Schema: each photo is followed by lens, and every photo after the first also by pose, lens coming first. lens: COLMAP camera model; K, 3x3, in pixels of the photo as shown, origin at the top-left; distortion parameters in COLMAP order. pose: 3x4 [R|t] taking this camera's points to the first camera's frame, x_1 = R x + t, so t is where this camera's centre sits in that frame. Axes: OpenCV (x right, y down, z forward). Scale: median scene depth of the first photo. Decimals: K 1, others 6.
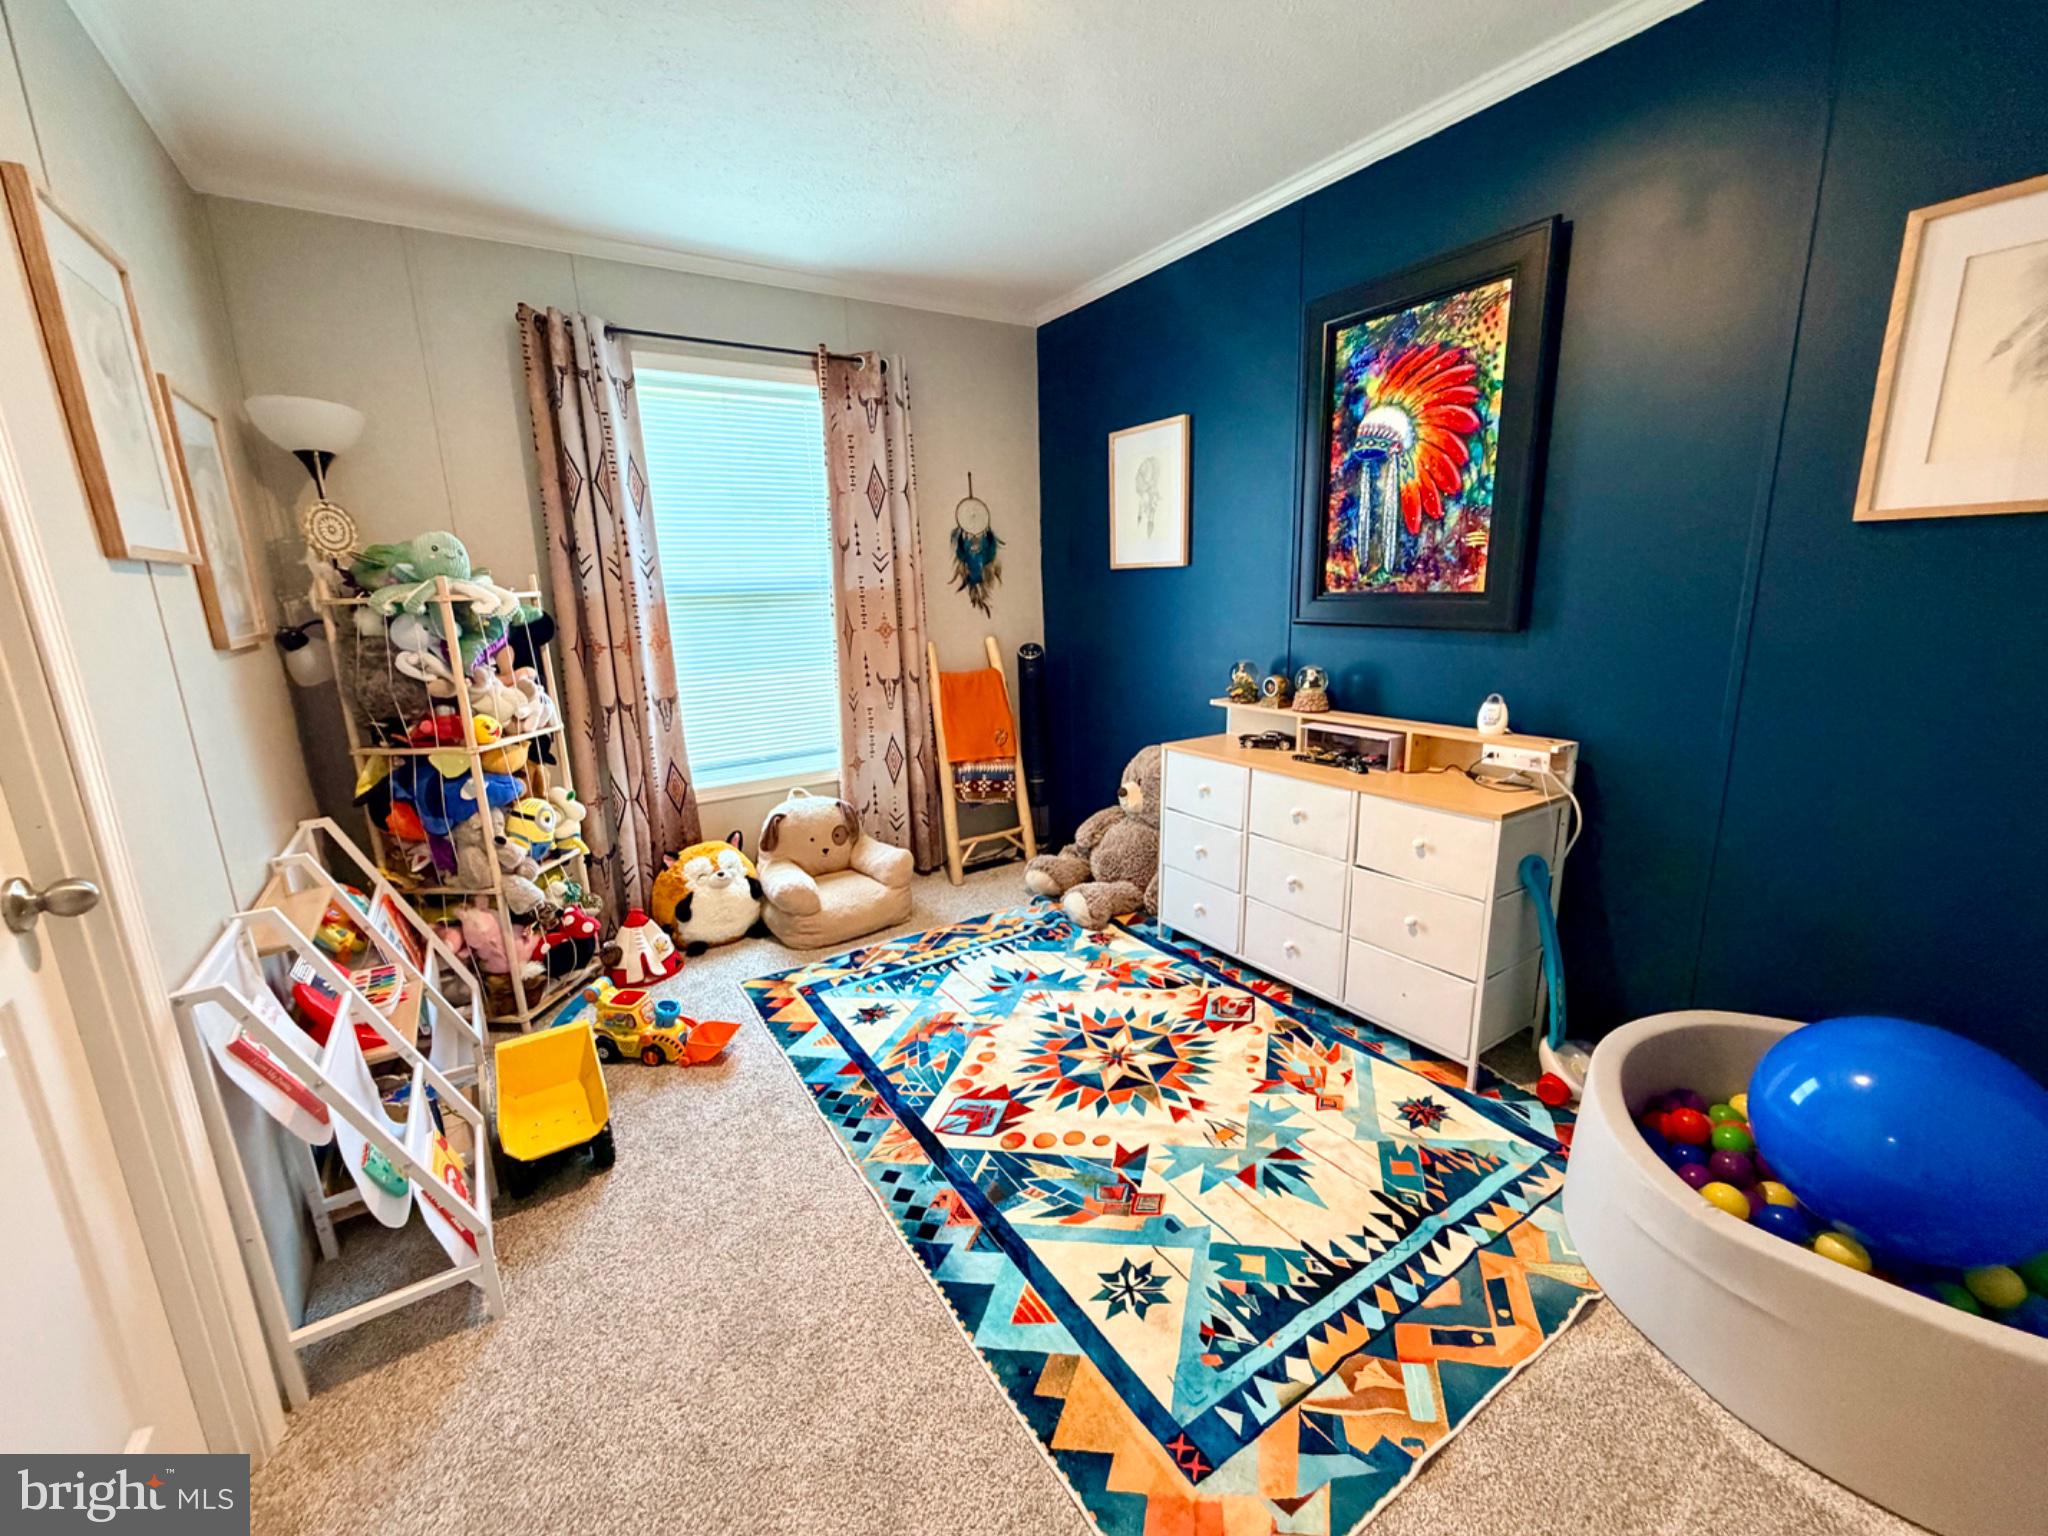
lens RADIAL K [[818.1, 0, 1015.7], [0, 818.1, 765.2], [0, 0, 1]] dist [0.000144, 0.000046]
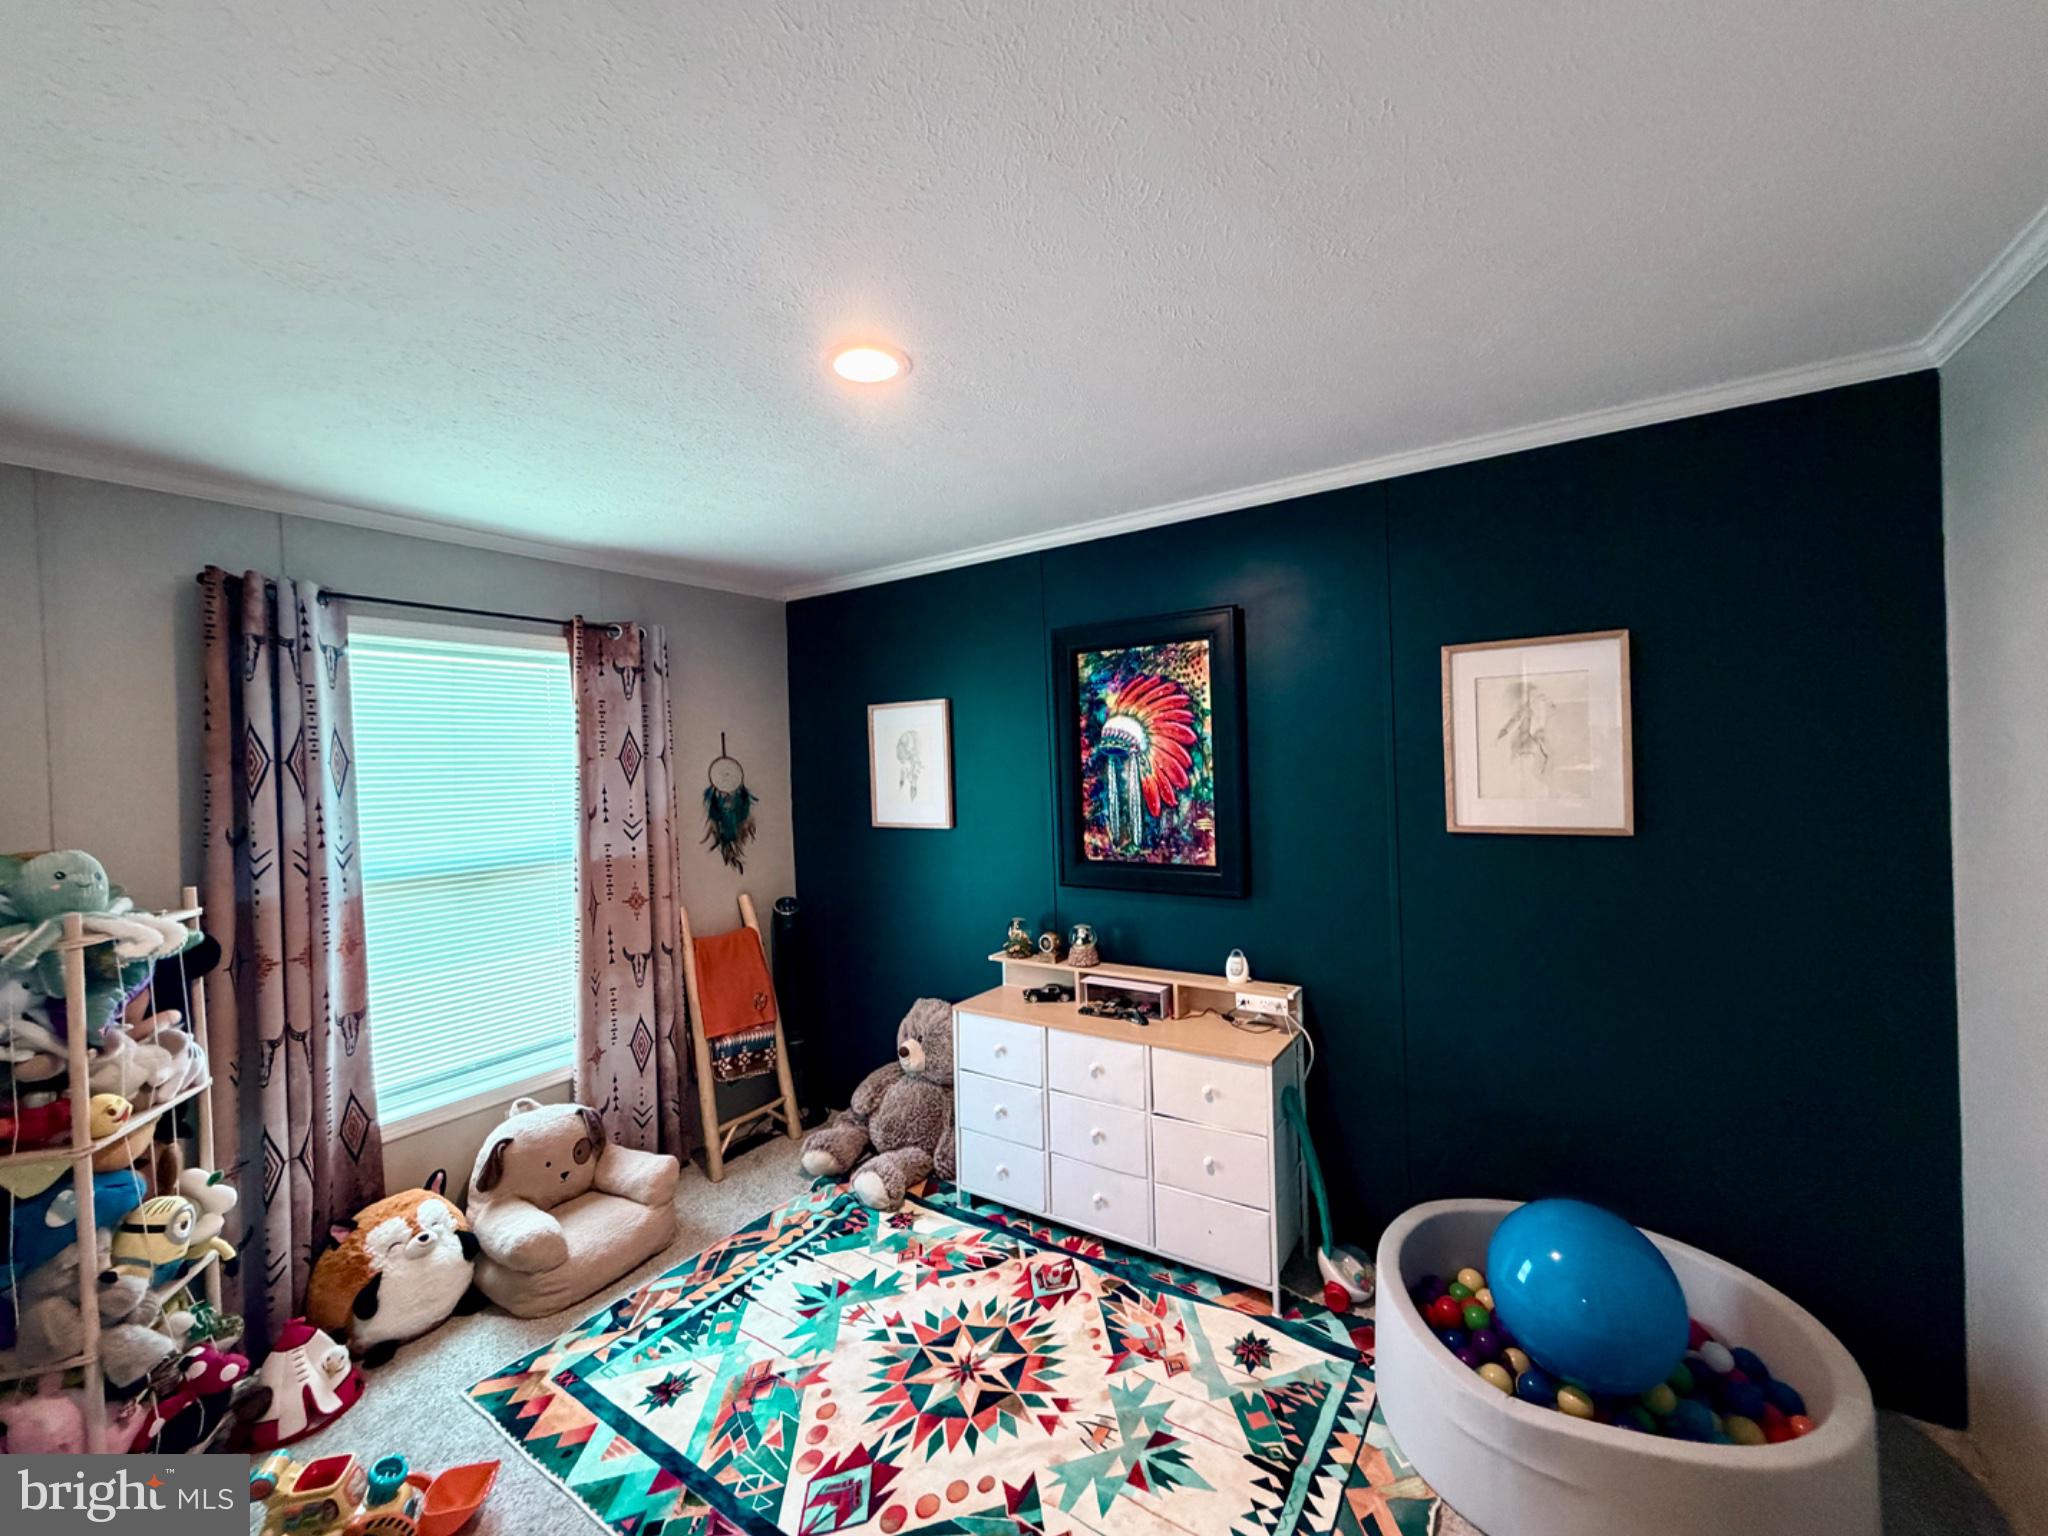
lens RADIAL K [[818.1, 0, 1015.9], [0, 818.1, 764.4], [0, 0, 1]] dist [0.000144, 0.000046]
pose [[0.917915, -0.001775, 0.396773, -0.202601], [0.091965, 0.973710, -0.208401, -0.127692], [-0.385972, 0.227783, 0.893946, -0.038000]]
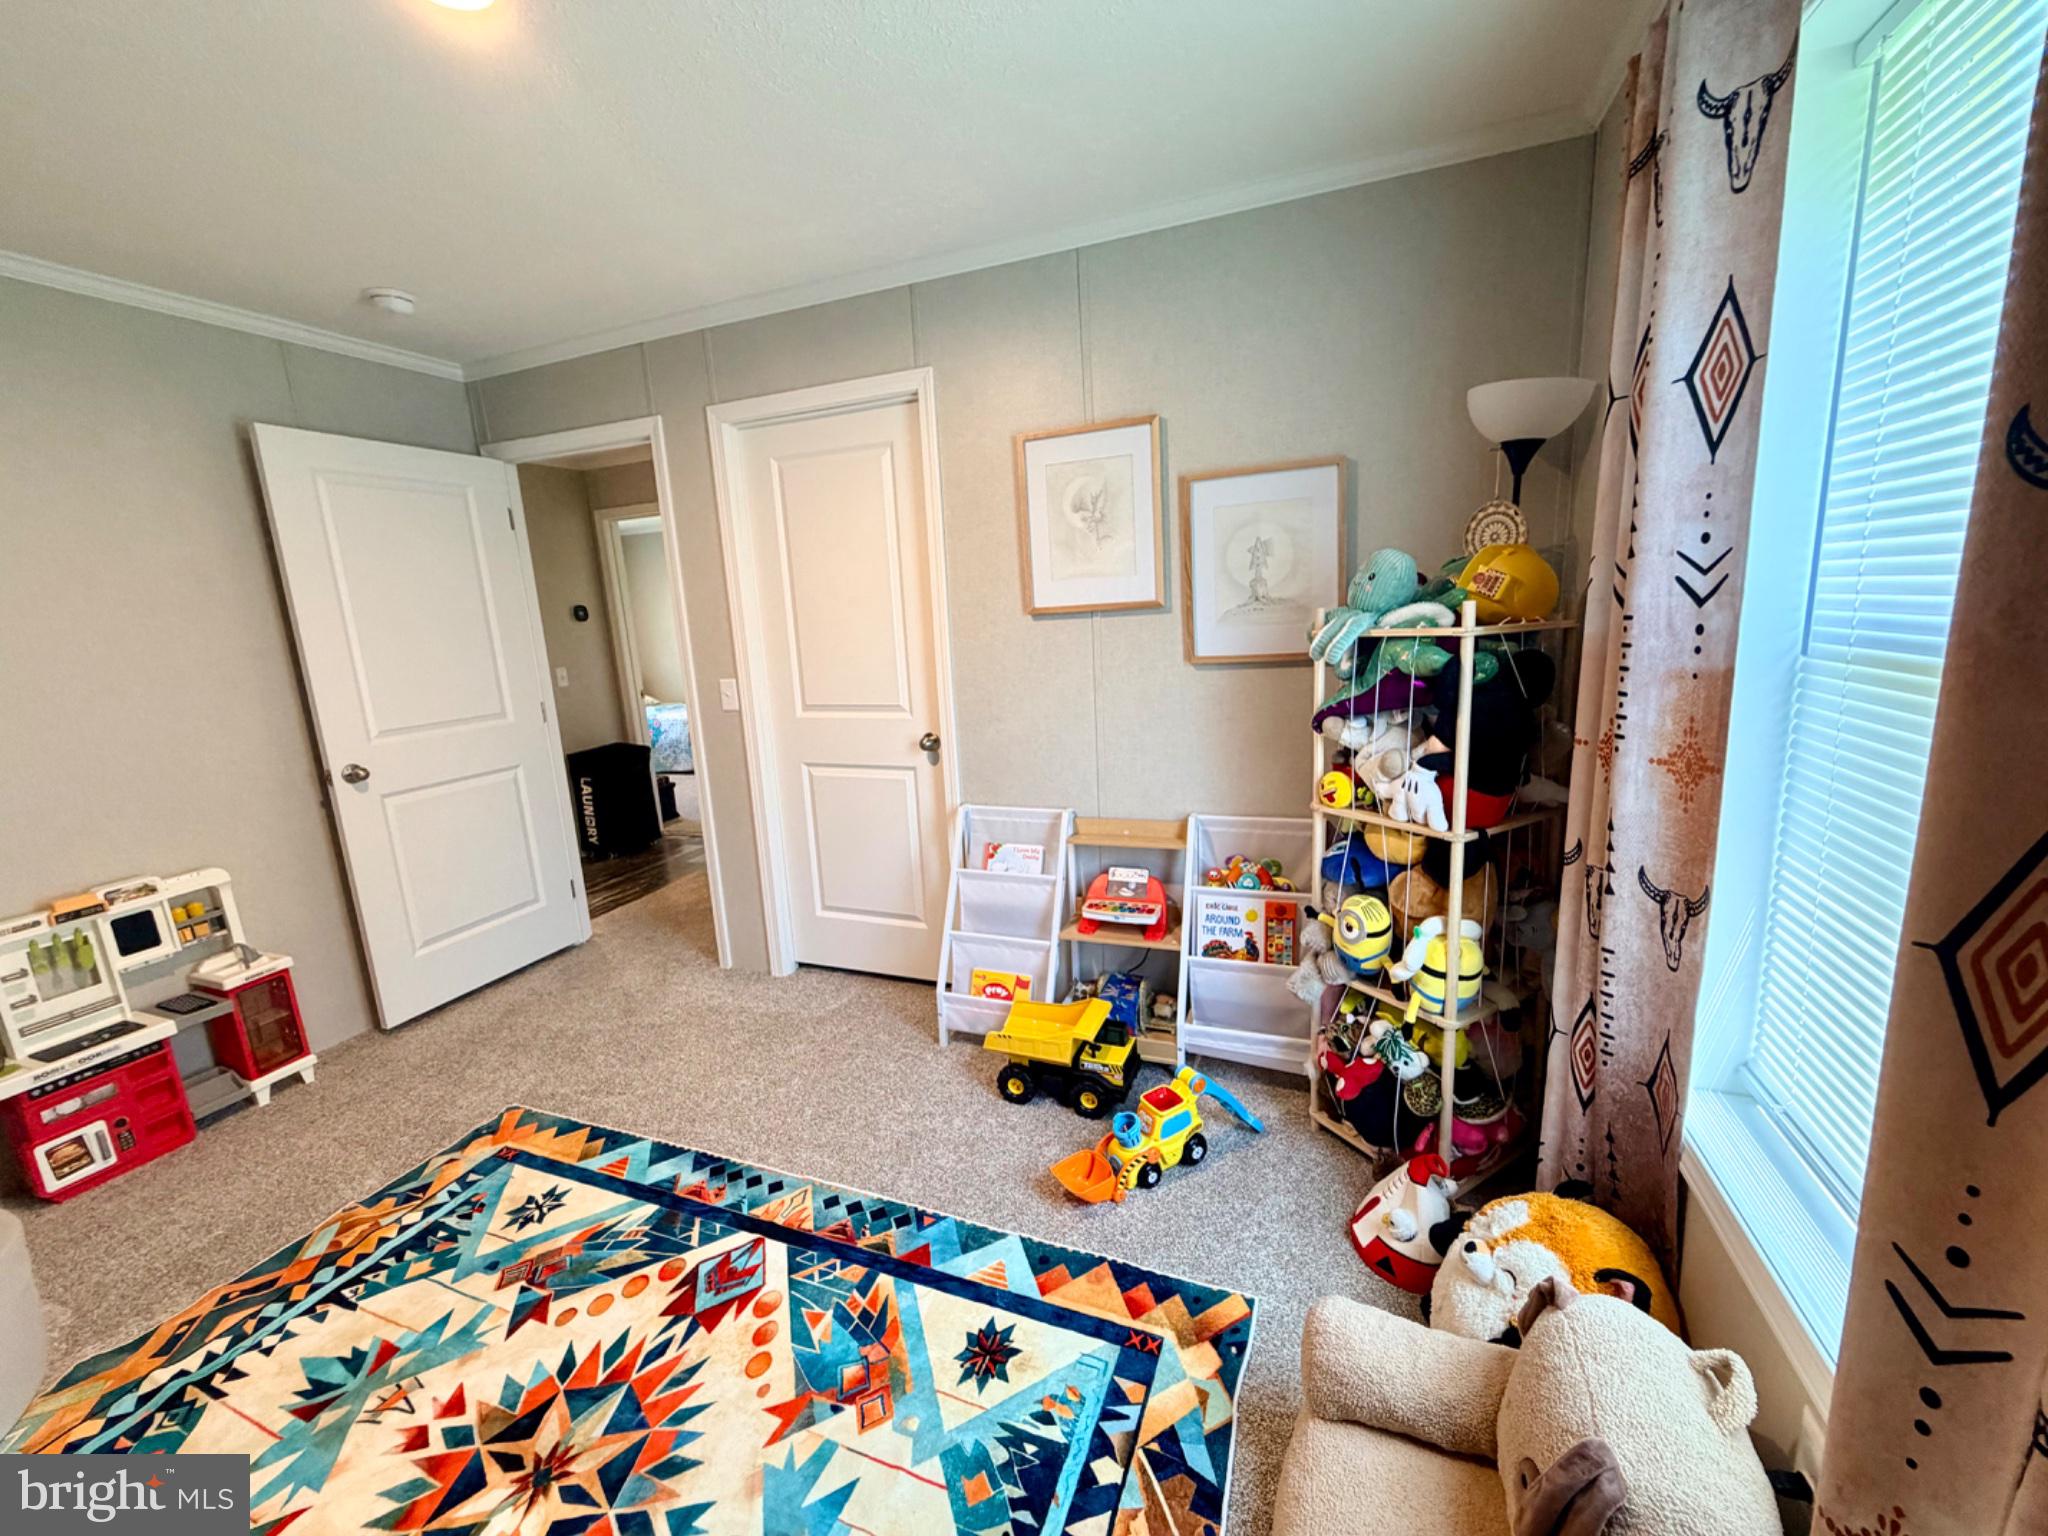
lens RADIAL K [[818.1, 0, 1024.5], [0, 818.1, 773.0], [0, 0, 1]] dist [0.000144, 0.000046]
pose [[-0.806789, 0.195321, -0.557622, 0.071679], [-0.048077, 0.918946, 0.391442, -0.390122], [0.588881, 0.342620, -0.732005, 1.492860]]
